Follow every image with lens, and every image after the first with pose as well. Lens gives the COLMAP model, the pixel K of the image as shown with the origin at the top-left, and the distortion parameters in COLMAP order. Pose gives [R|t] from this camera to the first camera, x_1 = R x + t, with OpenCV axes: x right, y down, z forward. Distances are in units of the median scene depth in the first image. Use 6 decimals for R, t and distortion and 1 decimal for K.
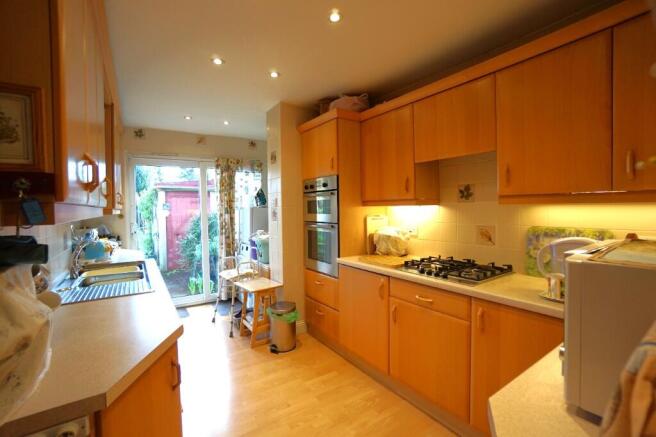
lens RADIAL K [[294.8, 0, 320.8], [0, 294.8, 213.5], [0, 0, 1]] dist [-0.043644, 0.000938]
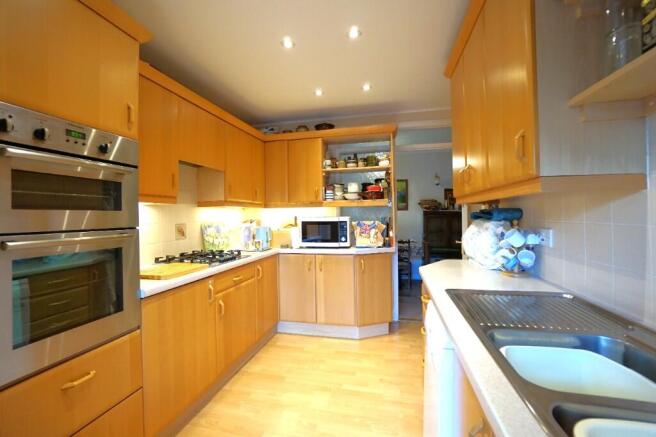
lens RADIAL K [[294.8, 0, 320.8], [0, 294.8, 213.5], [0, 0, 1]] dist [-0.043644, 0.000938]
pose [[-0.686584, 0.030596, 0.726407, -0.729345], [0.043660, 0.999046, -0.000814, 0.027739], [-0.725739, 0.031156, -0.687265, 1.418044]]
